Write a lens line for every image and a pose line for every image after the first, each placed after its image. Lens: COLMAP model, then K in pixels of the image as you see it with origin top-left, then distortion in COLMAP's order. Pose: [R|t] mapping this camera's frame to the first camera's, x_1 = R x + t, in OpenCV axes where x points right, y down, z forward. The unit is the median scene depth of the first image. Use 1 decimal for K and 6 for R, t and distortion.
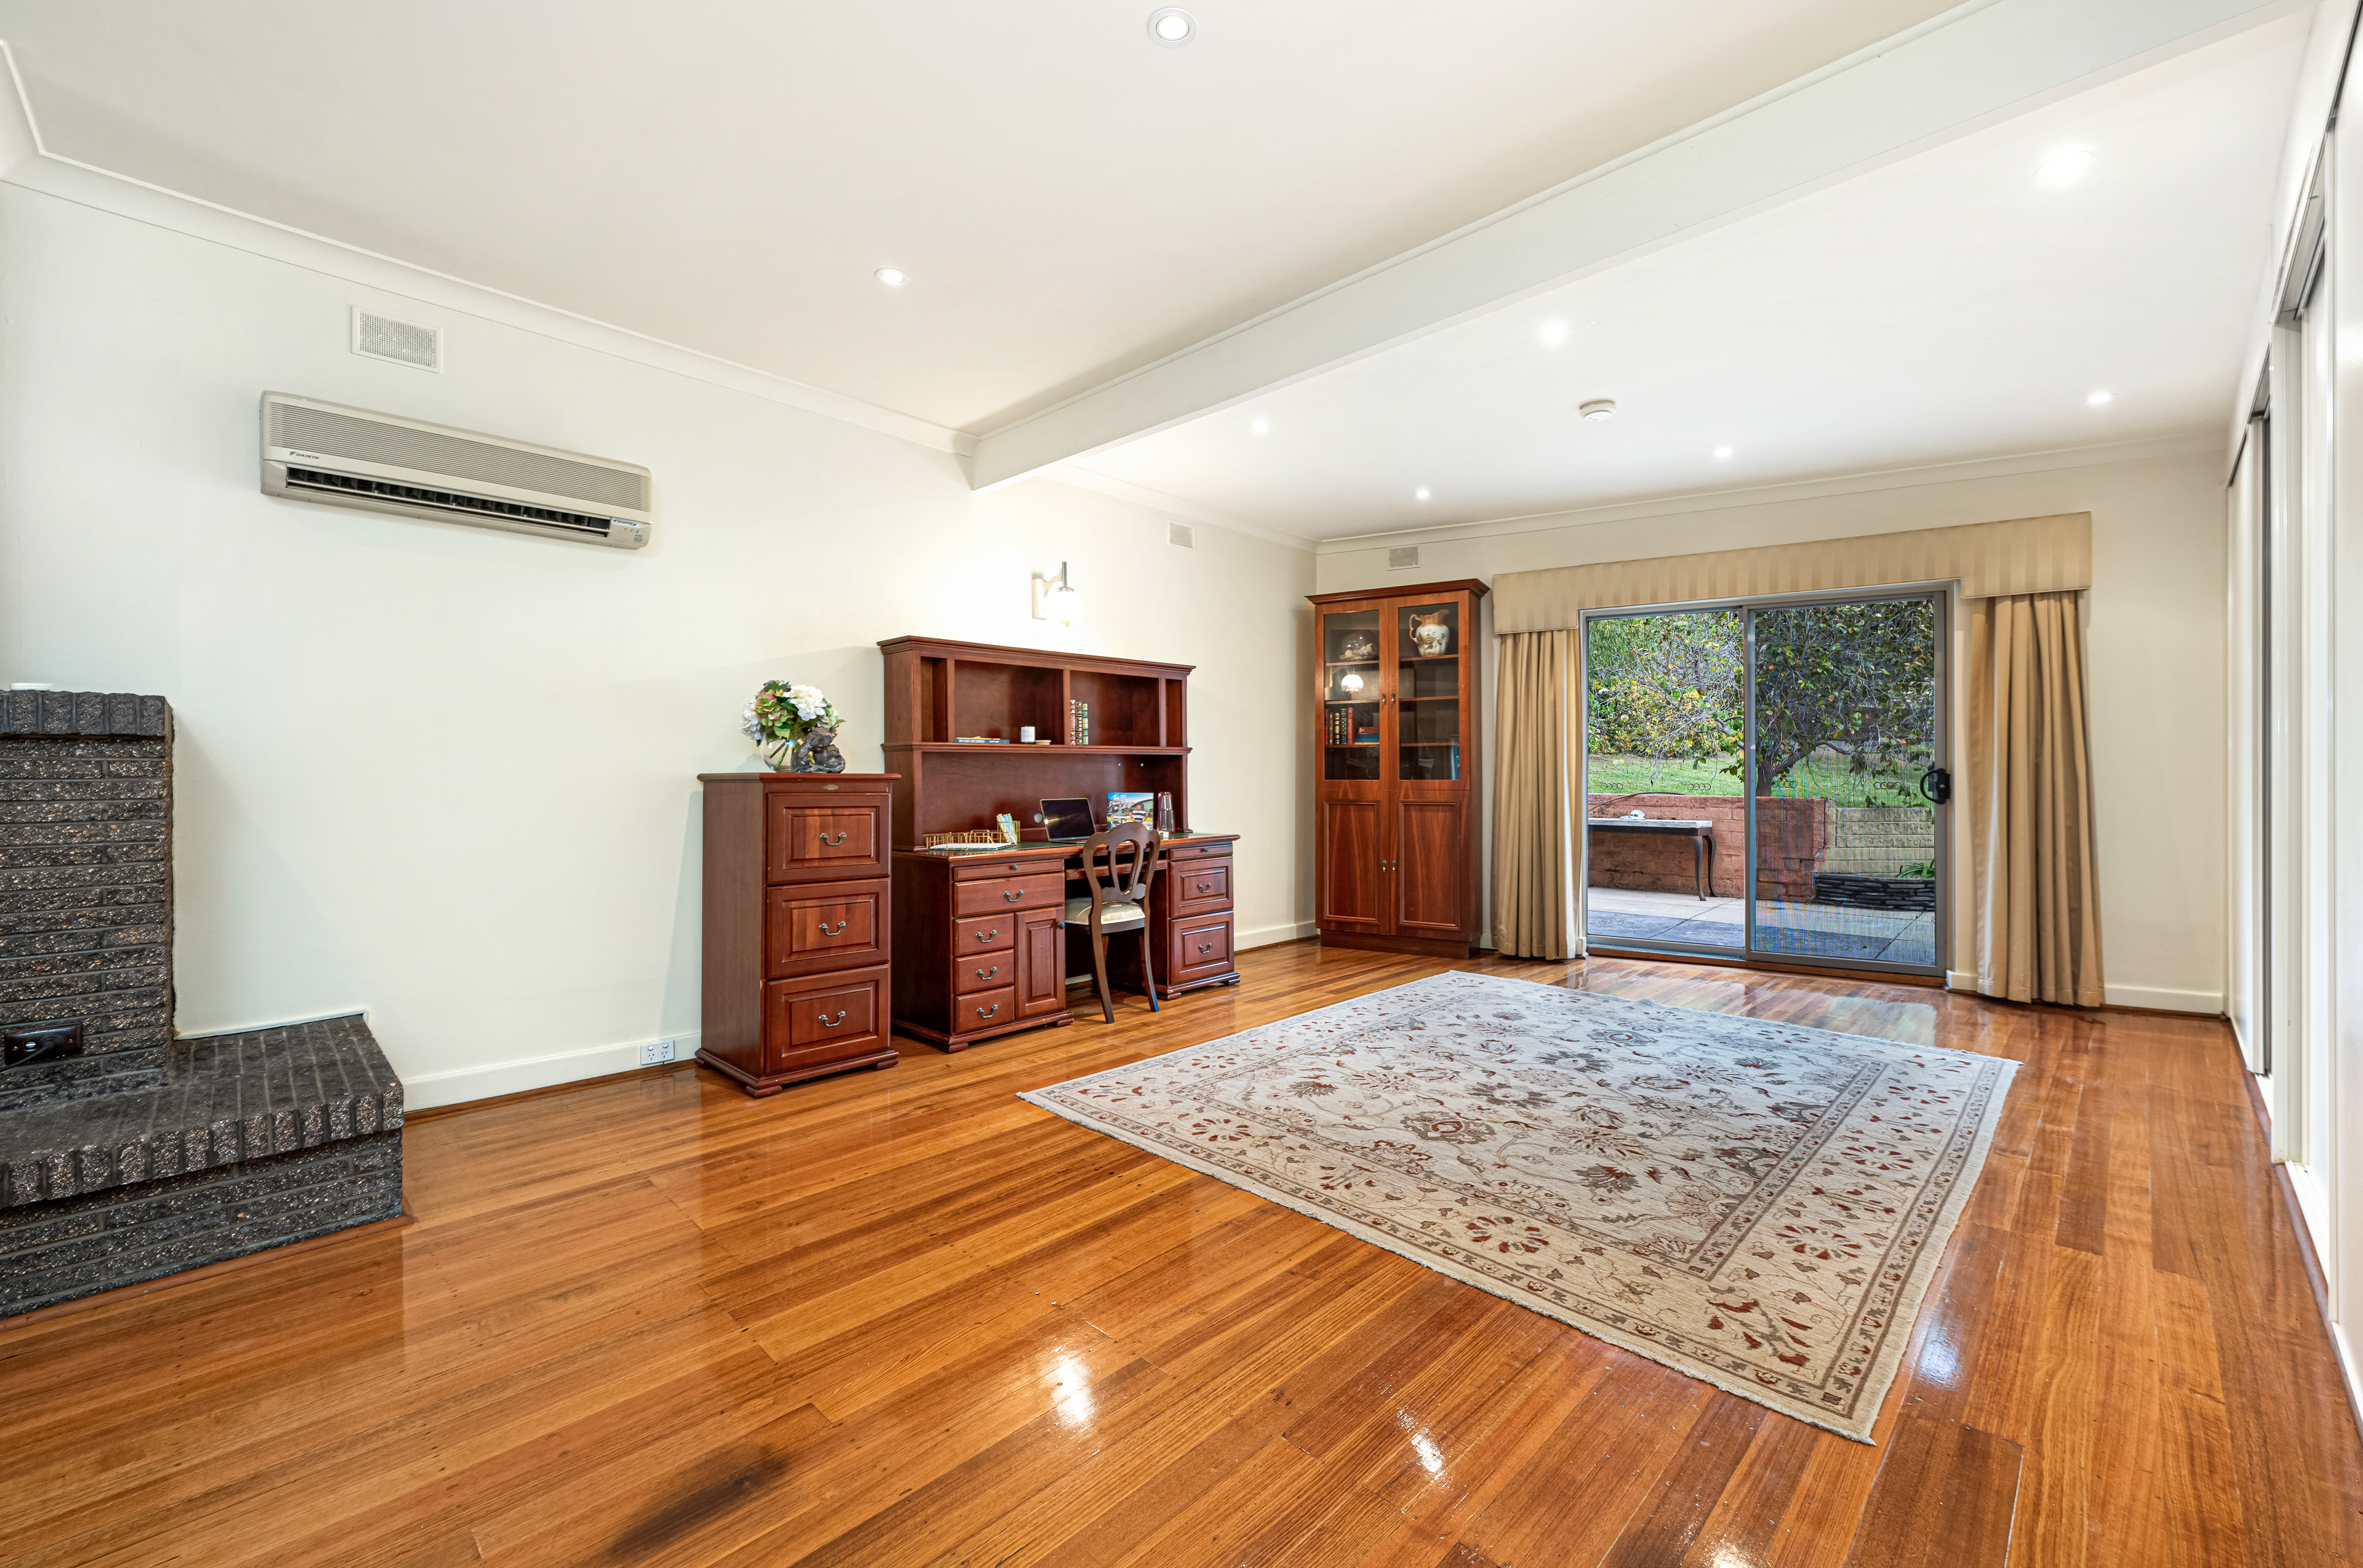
lens RADIAL K [[966.9, 0, 1189.8], [0, 966.9, 773.8], [0, 0, 1]] dist [0.001324, -0.000450]
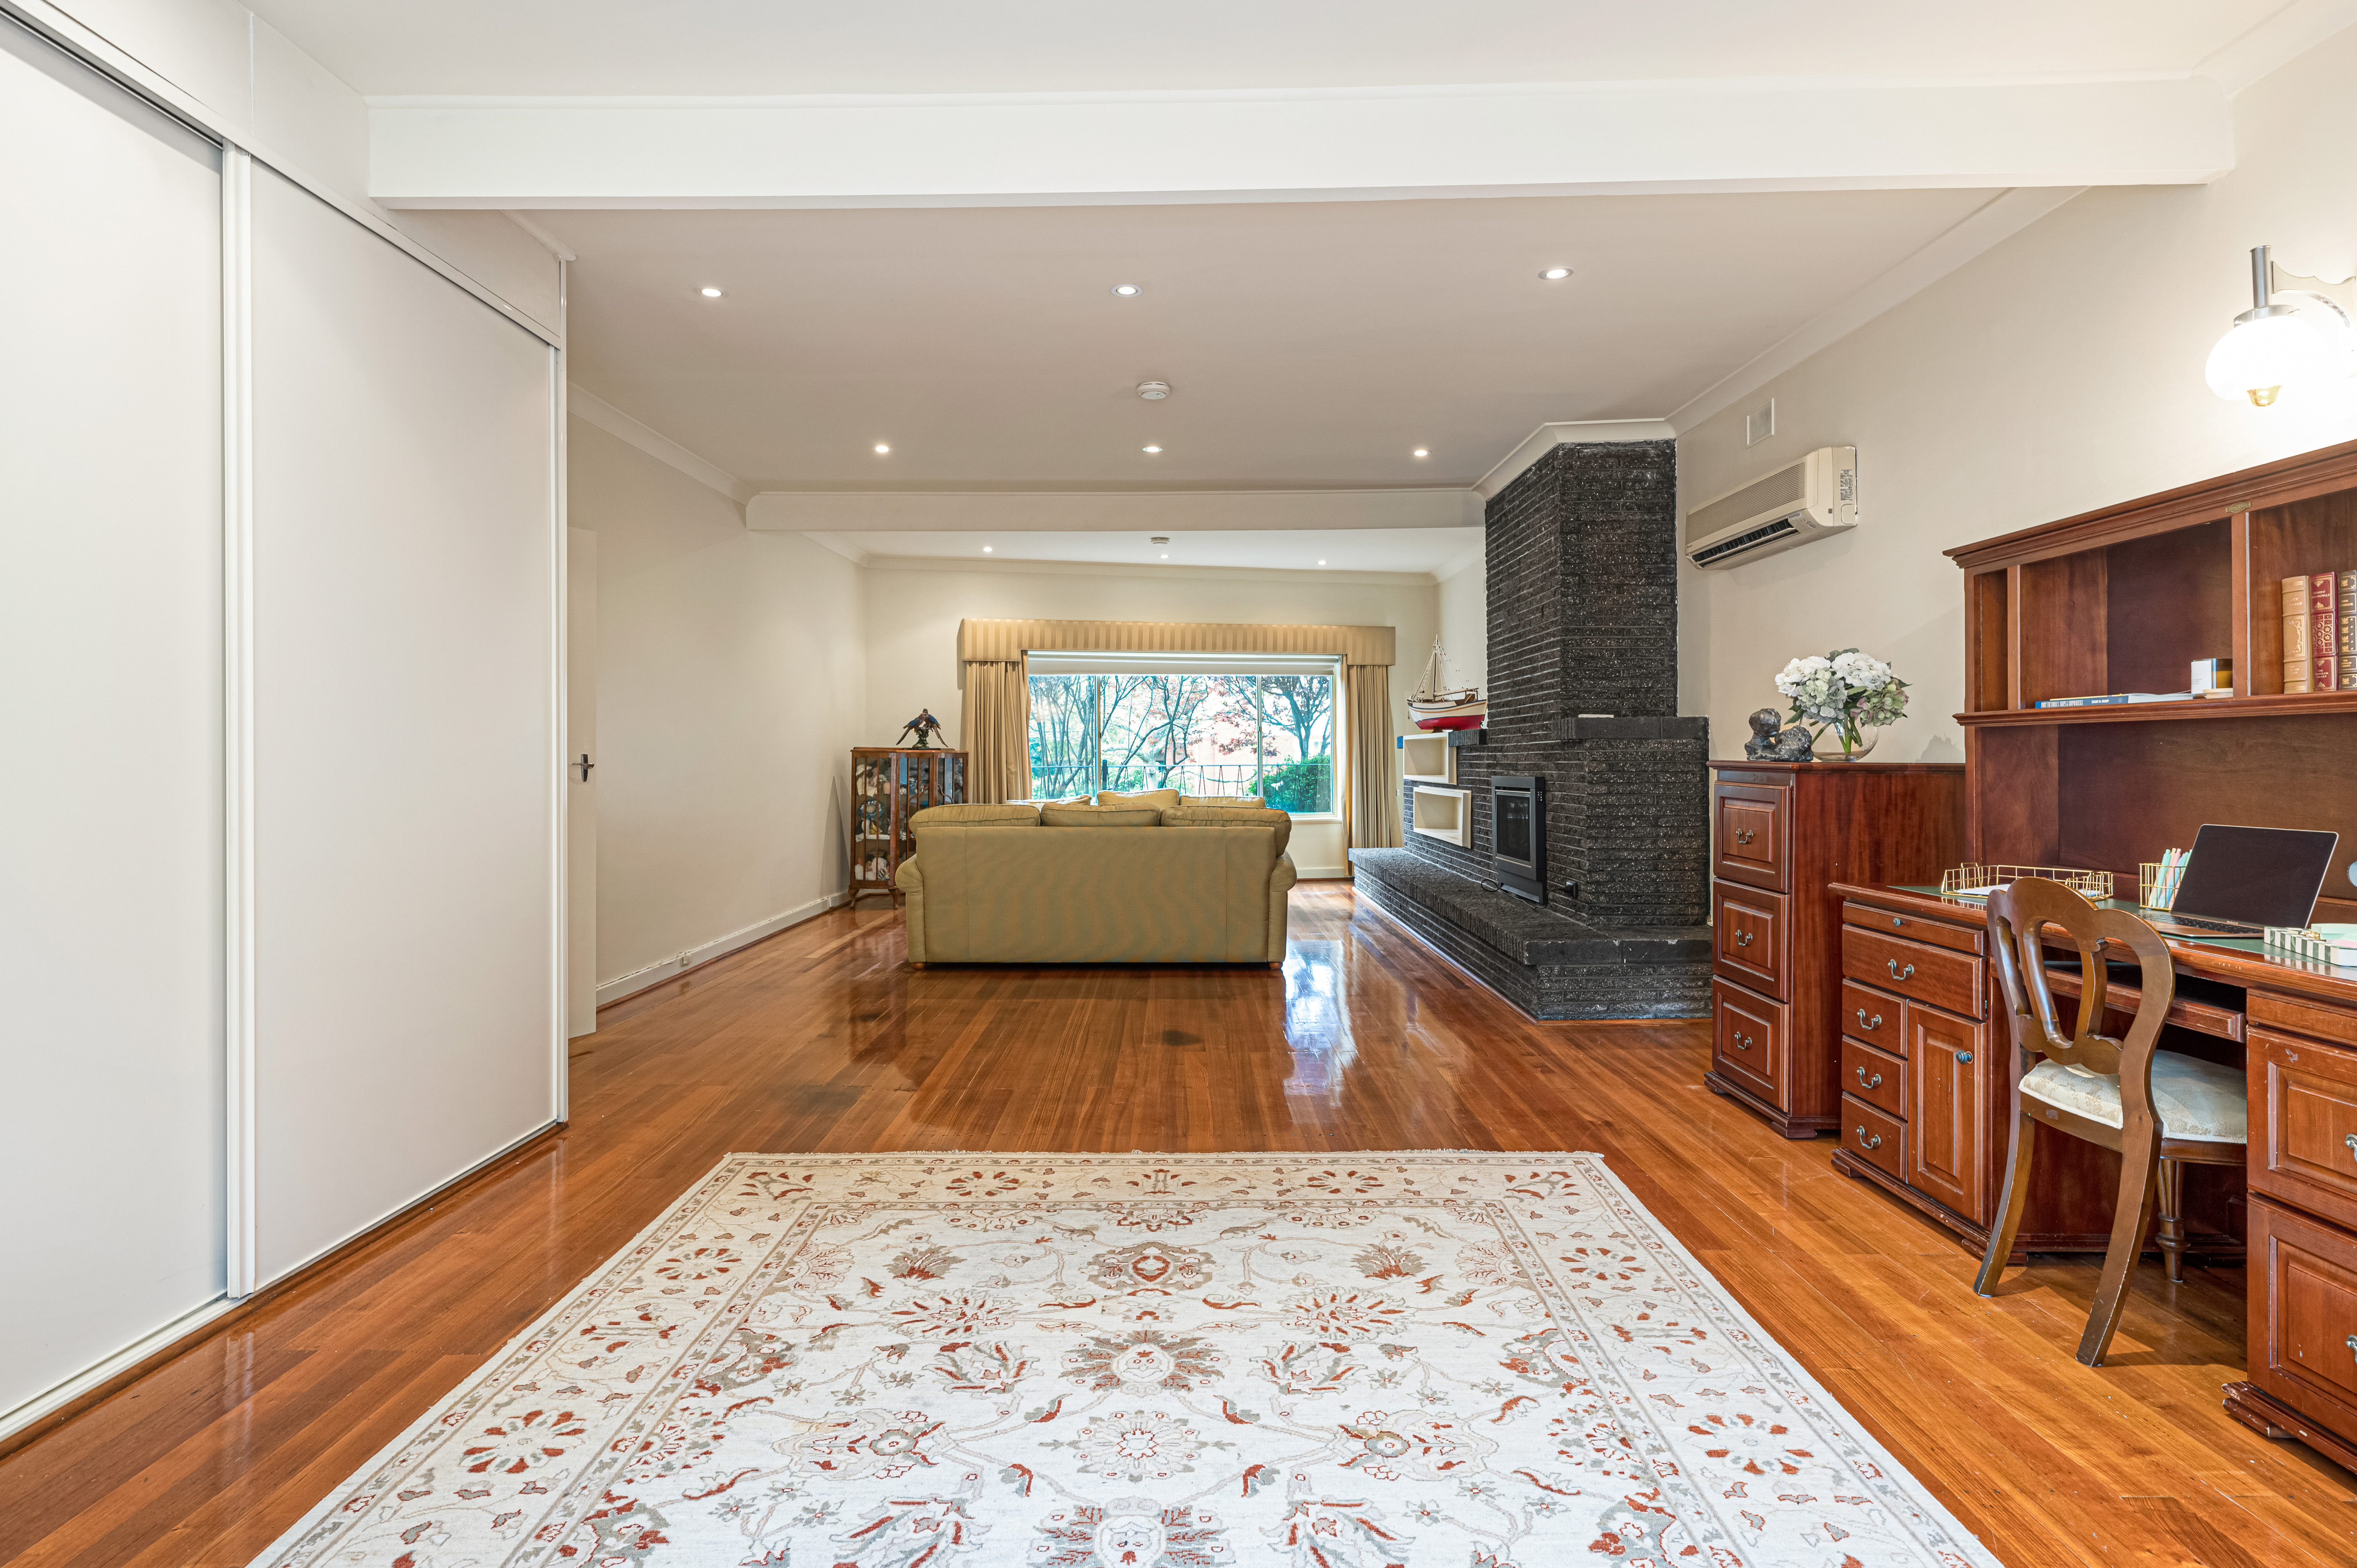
lens RADIAL K [[1160.4, 0, 1216.8], [0, 1160.4, 771.6], [0, 0, 1]] dist [-0.003570, -0.000899]
pose [[-0.690353, 0.011635, -0.723380, 0.729465], [0.000498, 0.999878, 0.015607, -0.007927], [0.723473, 0.010415, -0.690274, 1.401604]]
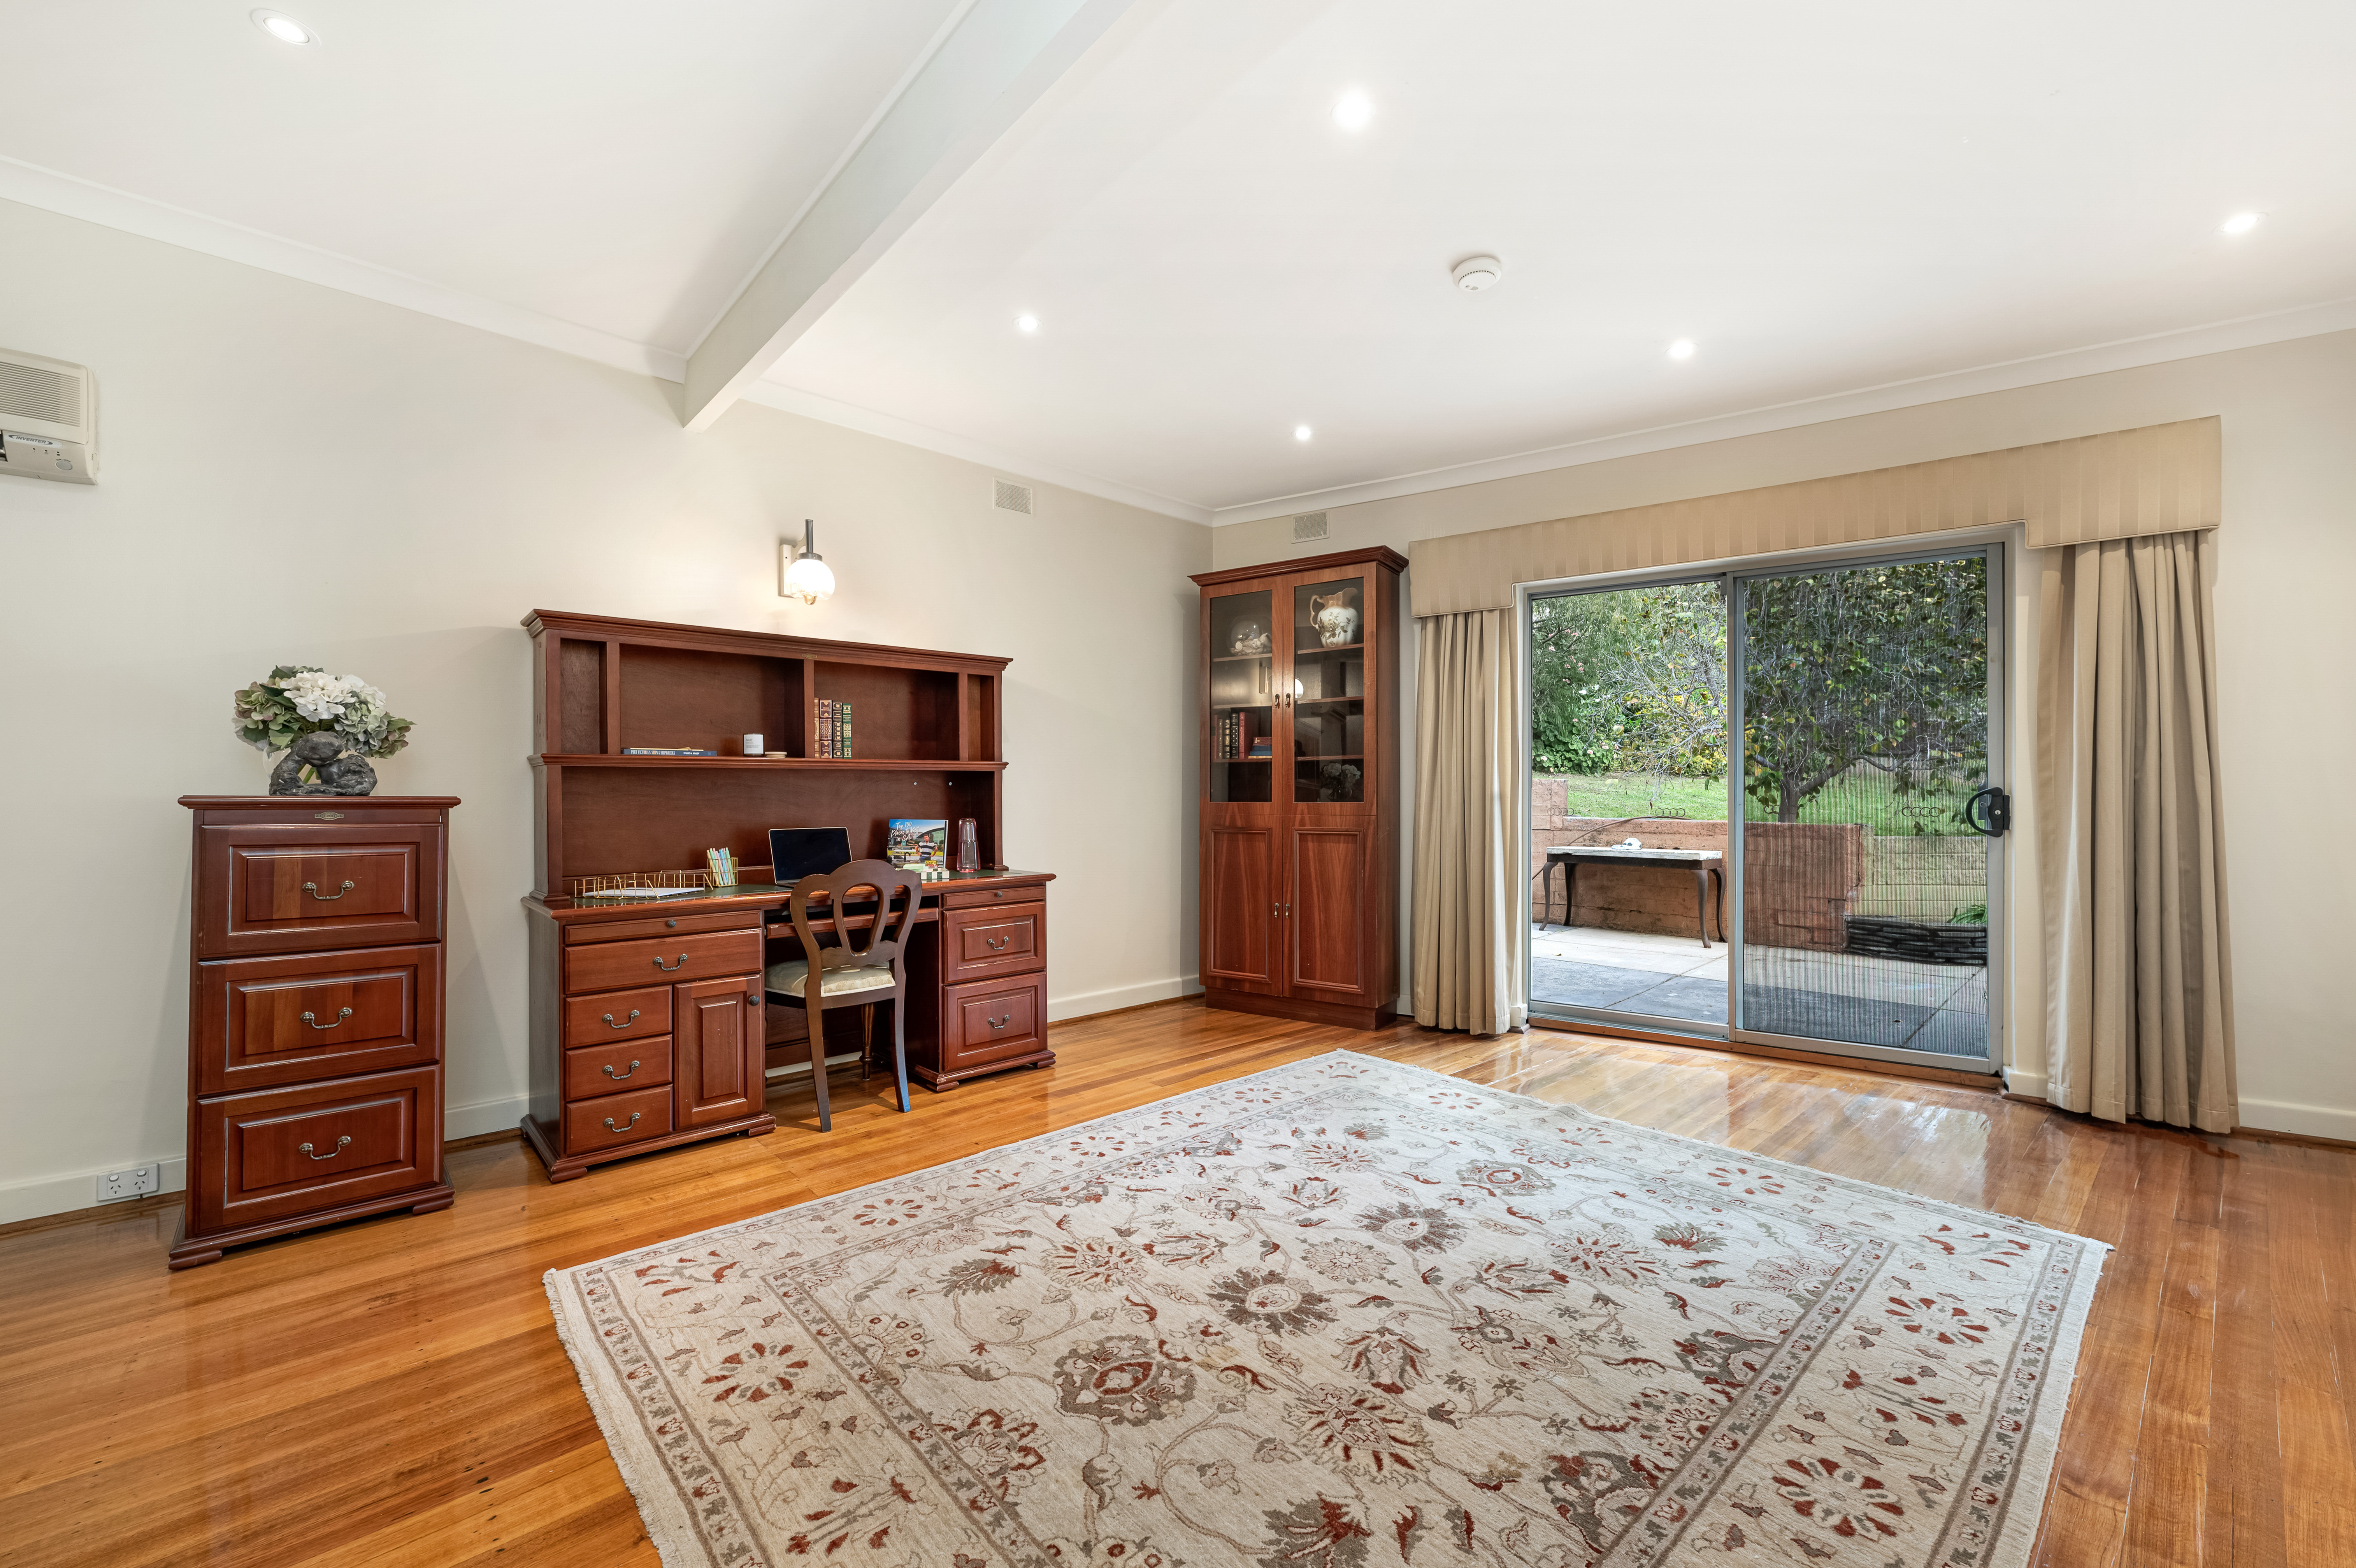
lens RADIAL K [[964.1, 0, 1188.9], [0, 964.1, 797.8], [0, 0, 1]] dist [0.001324, -0.000450]
pose [[0.998607, -0.000118, -0.052760, 0.294856], [0.000346, 0.999991, 0.004307, -0.001912], [0.052759, -0.004319, 0.998598, 0.345434]]
